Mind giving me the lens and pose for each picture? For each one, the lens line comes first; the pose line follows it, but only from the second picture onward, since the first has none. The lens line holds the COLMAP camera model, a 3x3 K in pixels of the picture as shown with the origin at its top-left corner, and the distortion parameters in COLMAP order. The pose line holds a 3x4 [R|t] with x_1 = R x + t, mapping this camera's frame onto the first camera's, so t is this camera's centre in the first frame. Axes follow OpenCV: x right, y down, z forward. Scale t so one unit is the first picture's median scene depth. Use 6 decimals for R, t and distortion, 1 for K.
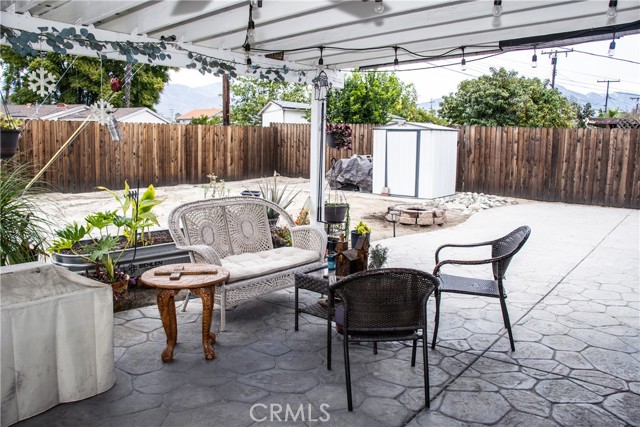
lens RADIAL K [[519.3, 0, 320.0], [0, 519.3, 213.9], [0, 0, 1]] dist [-0.161976, 0.113083]
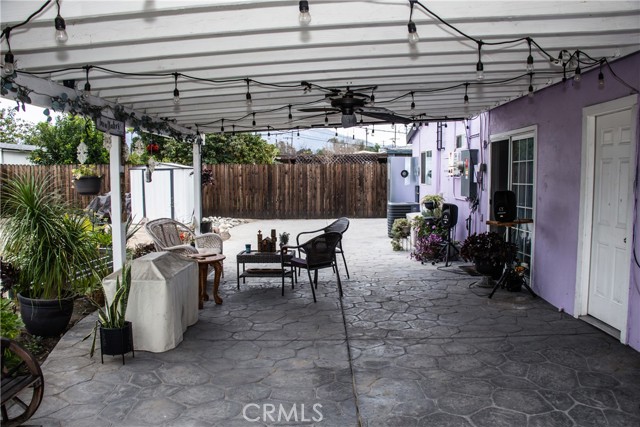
lens RADIAL K [[519.3, 0, 319.9], [0, 519.3, 212.5], [0, 0, 1]] dist [-0.161976, 0.113083]
pose [[0.794438, -0.062913, 0.604077, -0.270342], [0.104479, 0.993950, -0.033885, 0.018769], [-0.598291, 0.090033, 0.796205, -0.176617]]
